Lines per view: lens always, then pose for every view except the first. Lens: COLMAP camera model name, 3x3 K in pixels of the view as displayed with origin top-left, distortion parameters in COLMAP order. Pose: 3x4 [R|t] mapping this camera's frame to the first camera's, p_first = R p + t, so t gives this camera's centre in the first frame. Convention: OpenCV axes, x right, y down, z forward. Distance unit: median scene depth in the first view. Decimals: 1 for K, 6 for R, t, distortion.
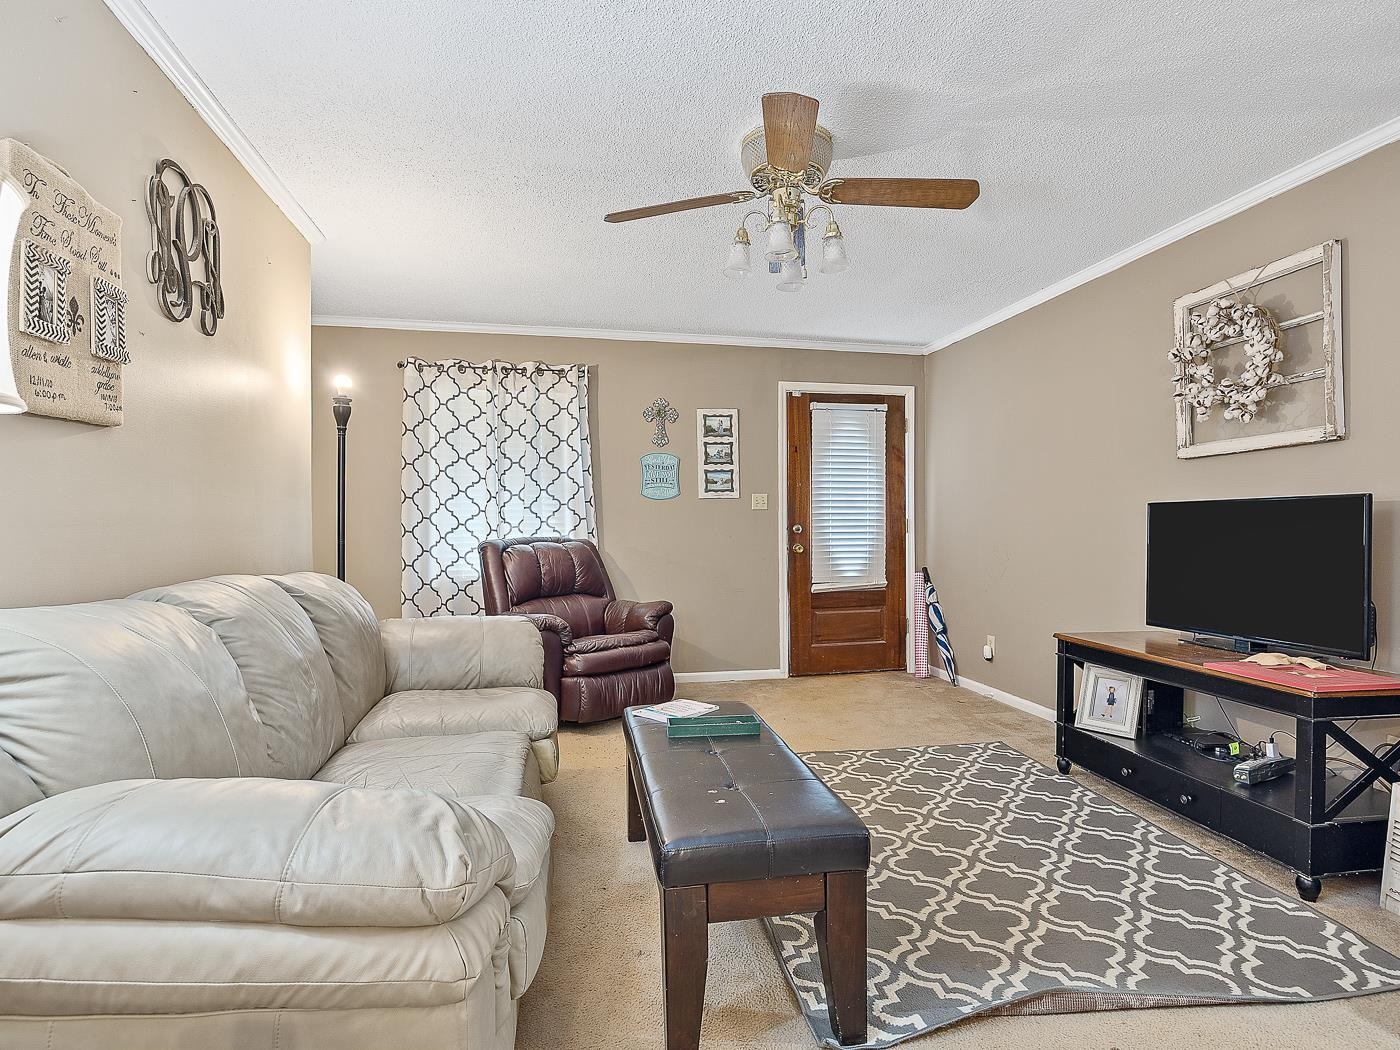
lens RADIAL K [[751.8, 0, 706.6], [0, 751.8, 529.7], [0, 0, 1]] dist [-0.003267, 0.000906]
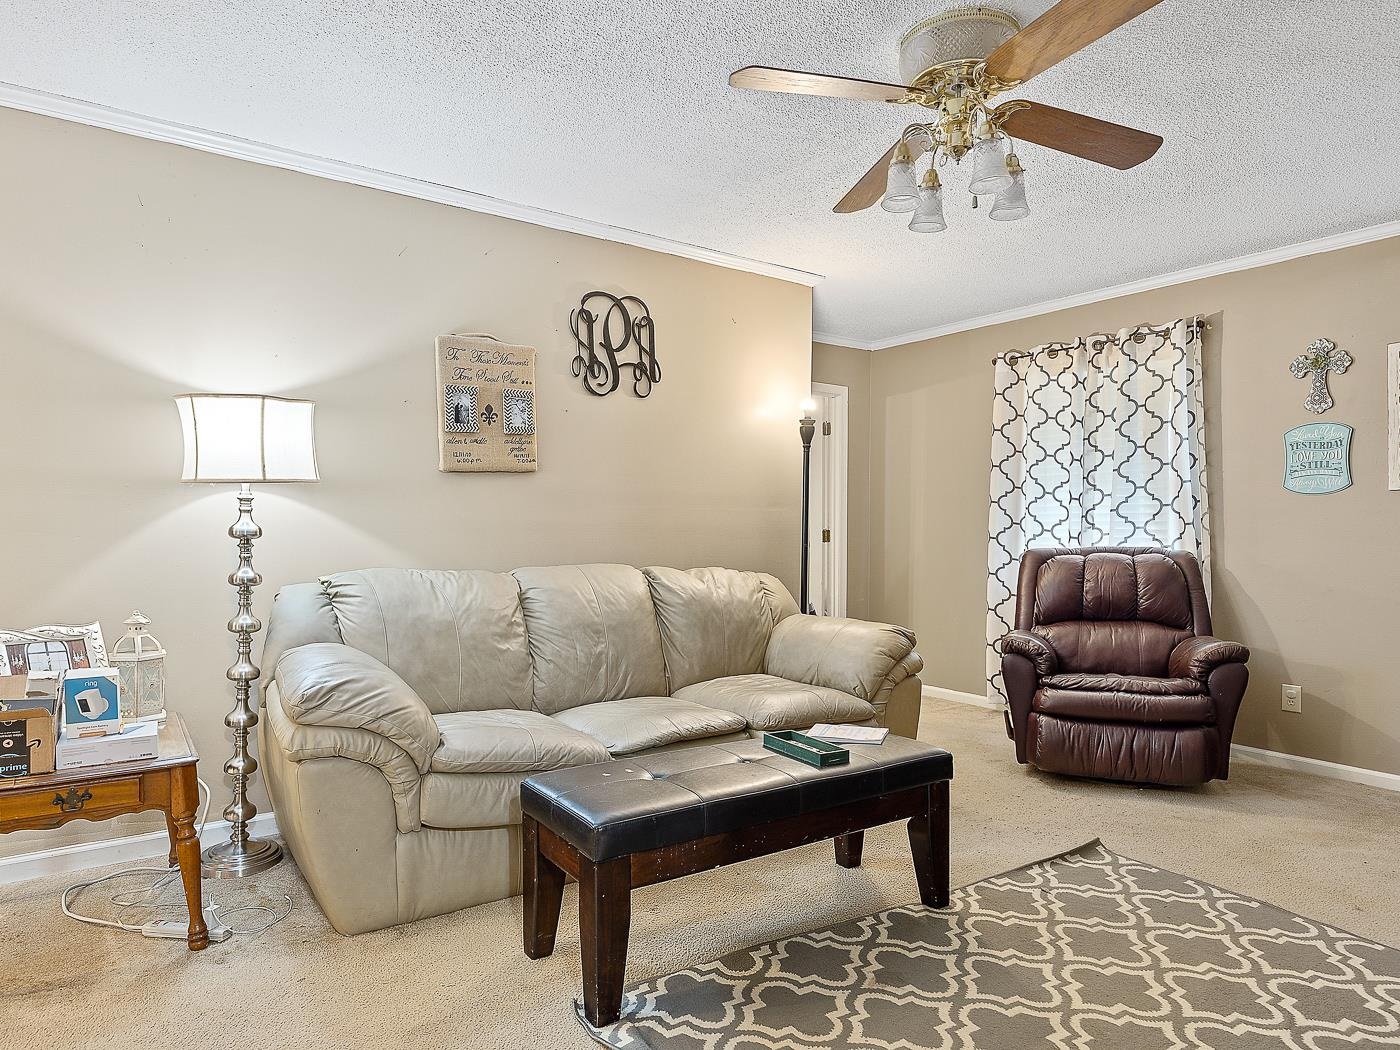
lens RADIAL K [[871.0, 0, 693.3], [0, 871.0, 559.5], [0, 0, 1]] dist [-0.019906, 0.005079]
pose [[0.386470, 0.036477, -0.921580, 0.454929], [-0.010839, 0.999328, 0.035009, -0.004184], [0.922238, -0.003541, 0.386606, 0.221154]]
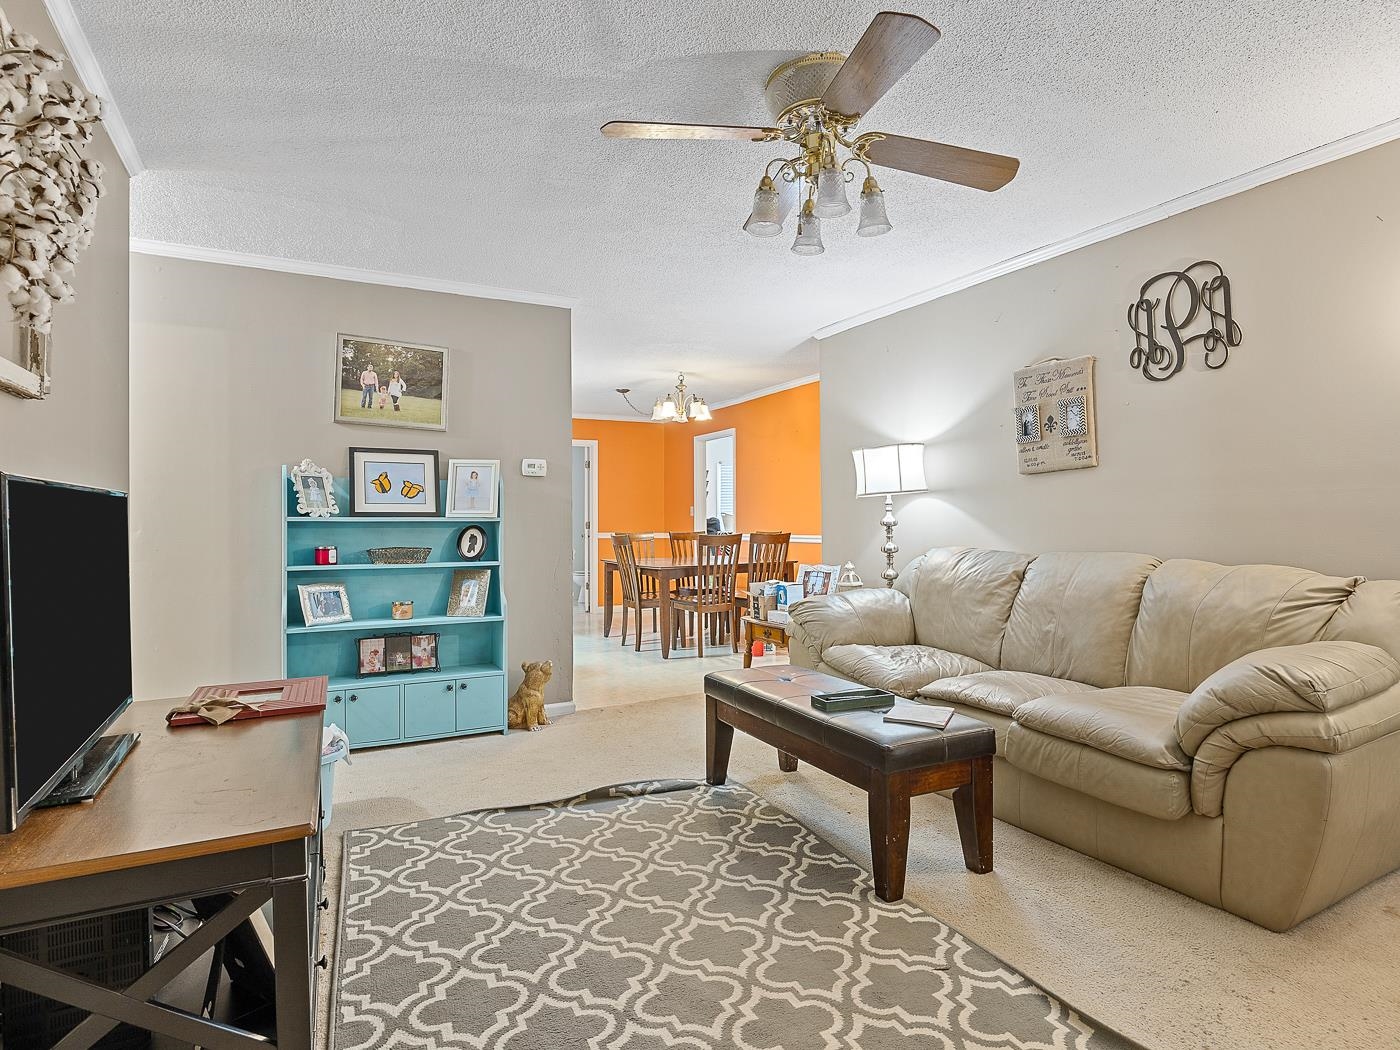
lens RADIAL K [[751.8, 0, 702.8], [0, 751.8, 523.4], [0, 0, 1]] dist [-0.003267, 0.000906]
pose [[-0.958899, 0.011451, -0.283516, 0.263131], [0.008903, 0.999908, 0.010273, -0.008895], [0.283607, 0.007327, -0.958912, 0.977753]]
